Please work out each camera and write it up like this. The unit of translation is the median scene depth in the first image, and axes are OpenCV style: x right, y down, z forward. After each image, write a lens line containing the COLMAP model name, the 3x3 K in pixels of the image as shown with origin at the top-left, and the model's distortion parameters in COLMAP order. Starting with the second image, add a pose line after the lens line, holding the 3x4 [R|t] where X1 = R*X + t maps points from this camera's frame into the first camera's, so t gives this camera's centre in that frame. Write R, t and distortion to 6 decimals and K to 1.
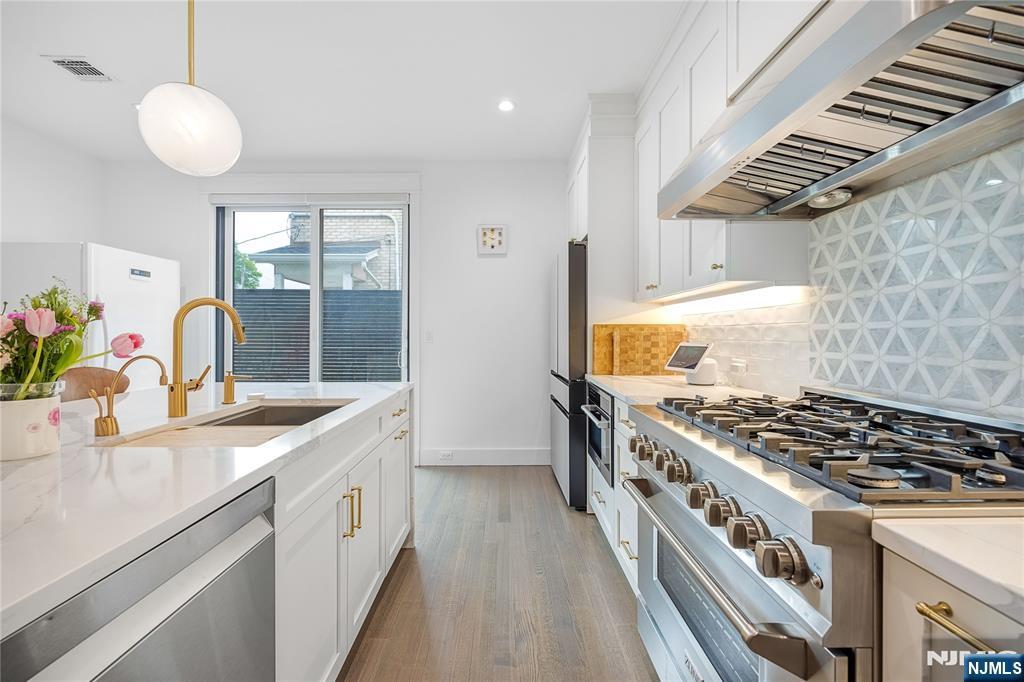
lens RADIAL K [[415.8, 0, 510.8], [0, 415.8, 335.5], [0, 0, 1]] dist [-0.003252, -0.000031]
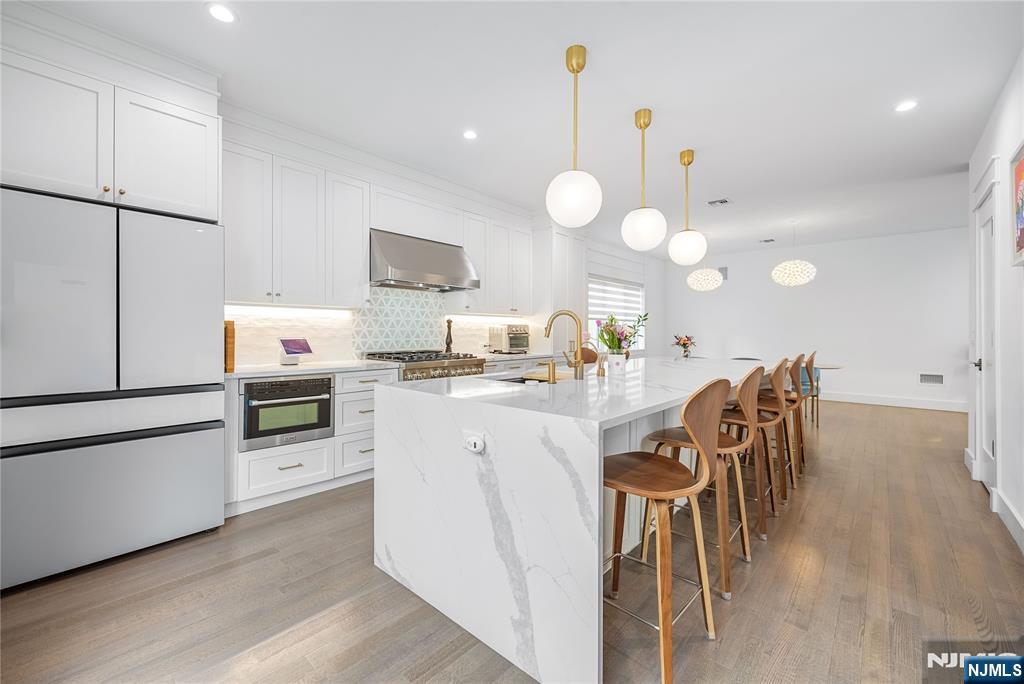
lens RADIAL K [[415.8, 0, 504.6], [0, 415.8, 335.8], [0, 0, 1]] dist [-0.003252, -0.000031]
pose [[-0.725778, -0.004067, 0.687917, -1.712356], [-0.000325, 0.999984, 0.005568, 0.007081], [-0.687929, 0.003817, -0.725768, 2.318870]]
